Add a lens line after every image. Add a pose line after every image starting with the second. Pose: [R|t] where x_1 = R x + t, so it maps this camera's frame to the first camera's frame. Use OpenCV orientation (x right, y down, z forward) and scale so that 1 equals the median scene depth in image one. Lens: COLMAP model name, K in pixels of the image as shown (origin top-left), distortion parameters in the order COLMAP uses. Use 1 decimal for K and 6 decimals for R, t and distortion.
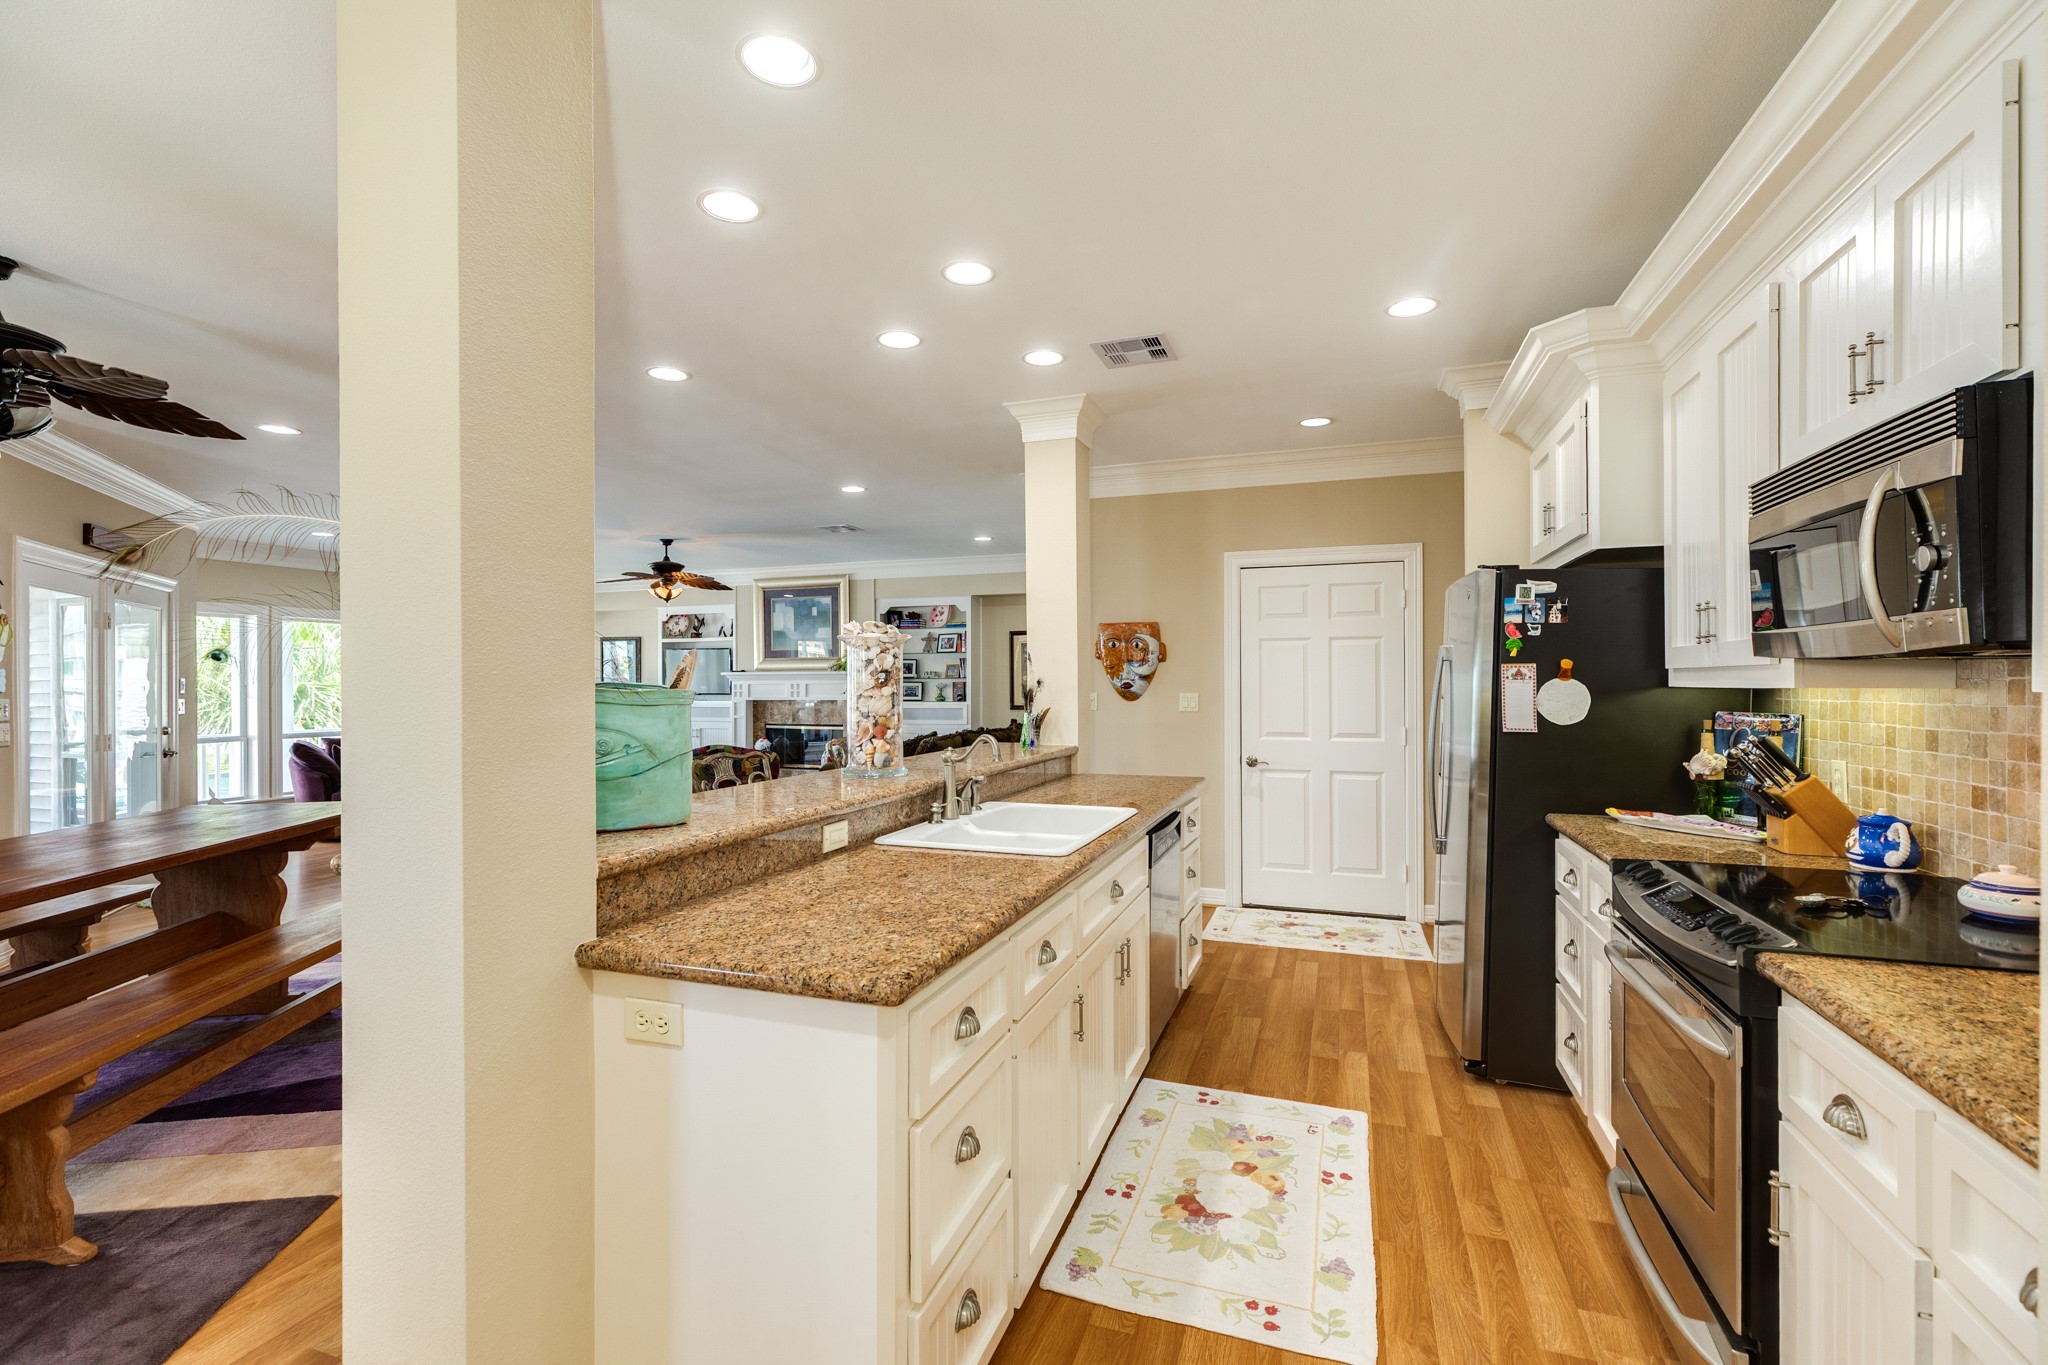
lens RADIAL K [[910.0, 0, 1021.1], [0, 910.0, 679.3], [0, 0, 1]] dist [-0.002779, 0.001507]
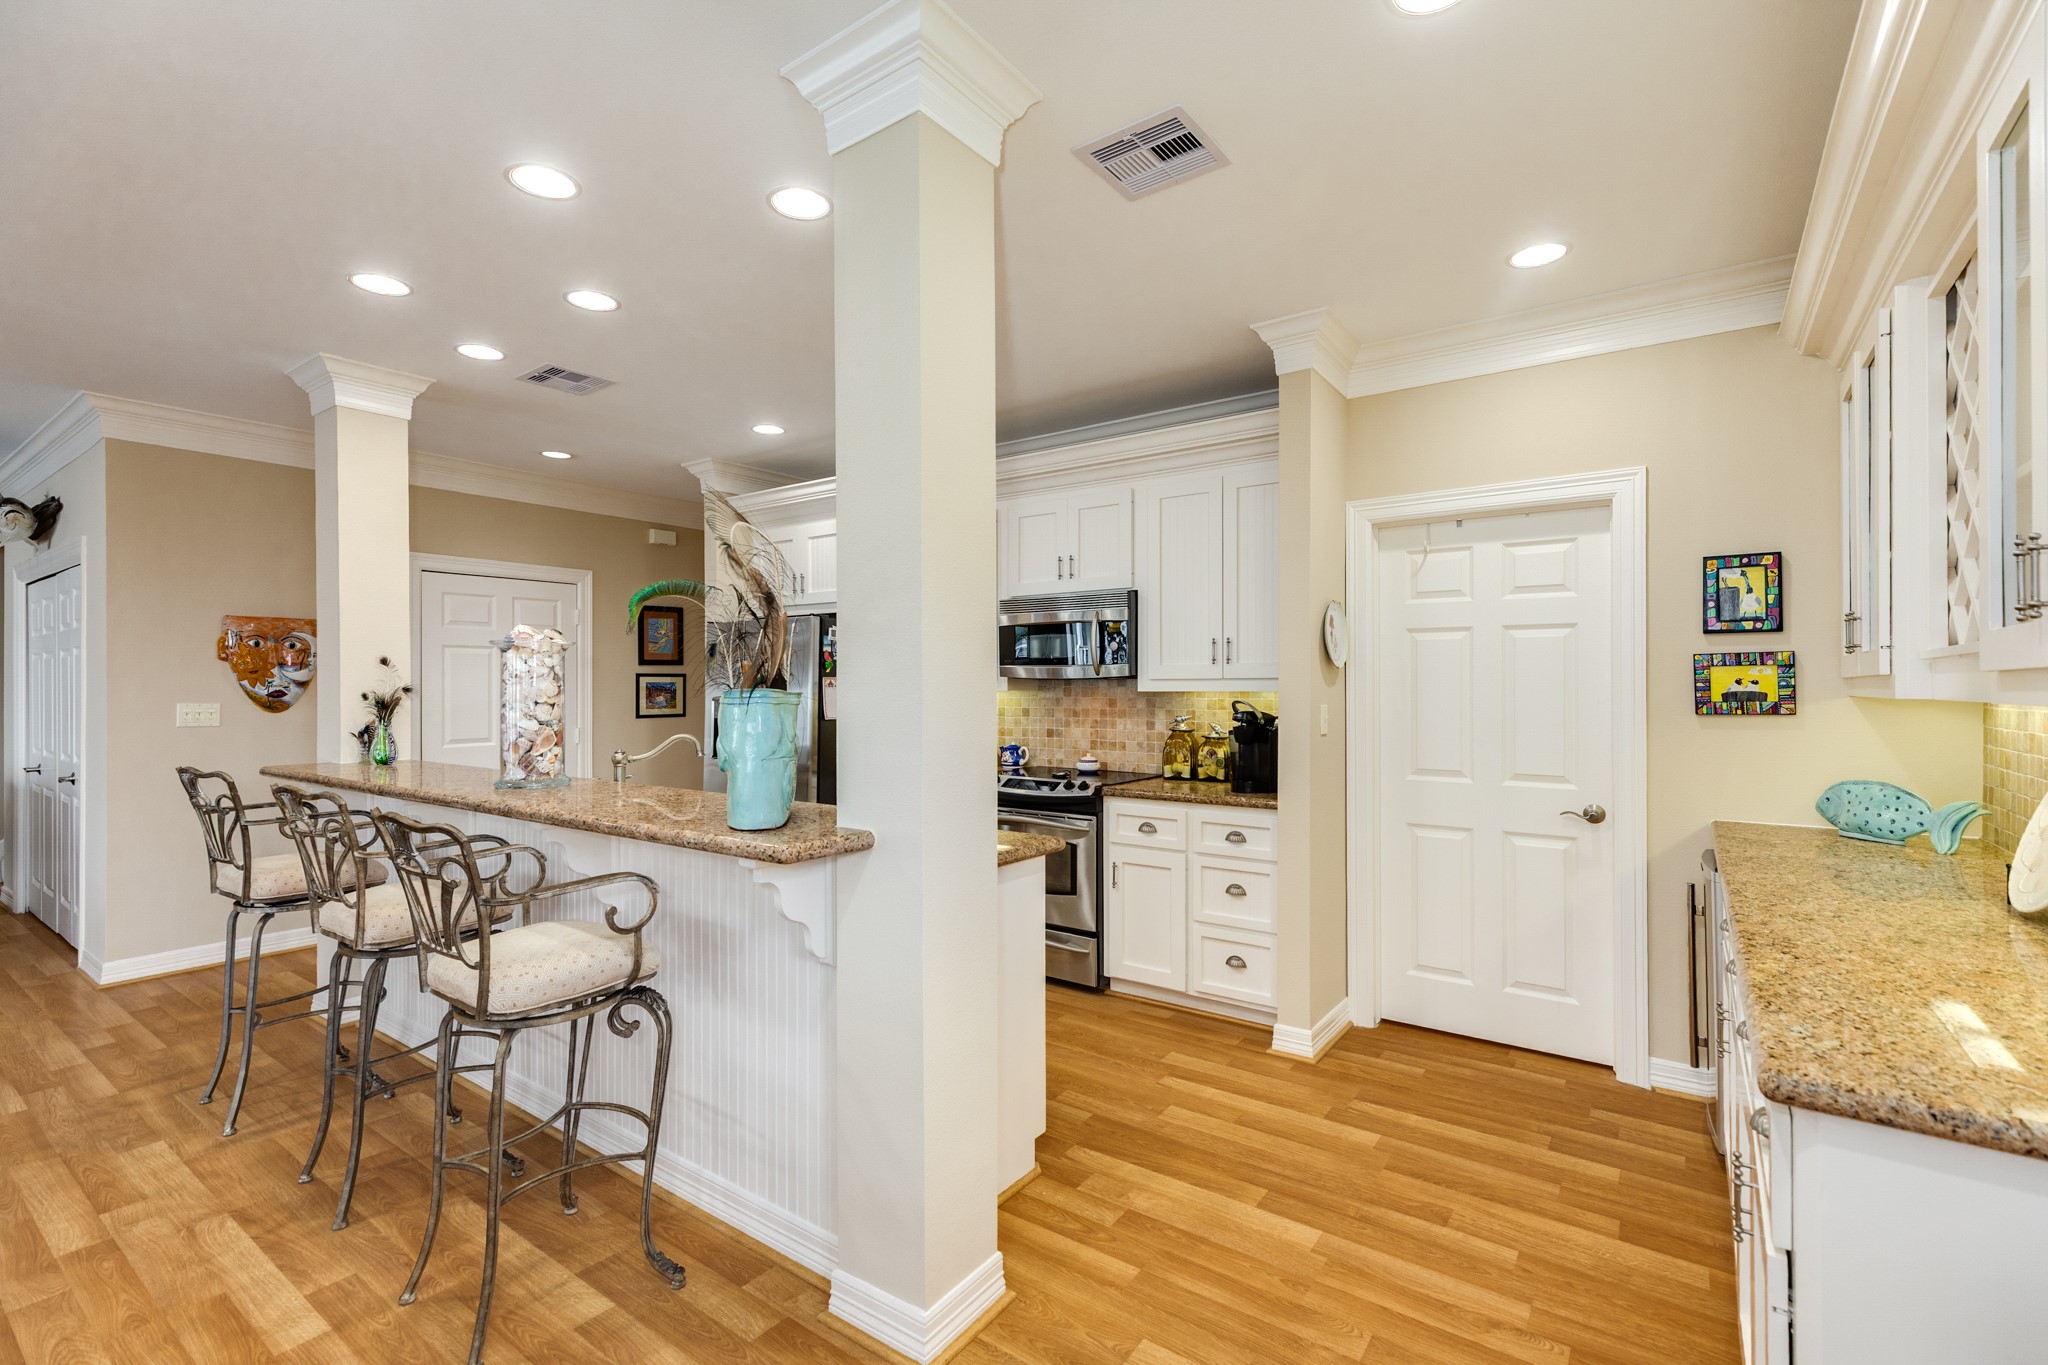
lens RADIAL K [[910.0, 0, 1031.7], [0, 910.0, 690.7], [0, 0, 1]] dist [-0.002779, 0.001507]
pose [[0.273037, -0.004197, 0.961994, -0.276643], [-0.000996, 0.999989, 0.004645, -0.000217], [-0.962003, -0.002227, 0.273030, 0.066030]]
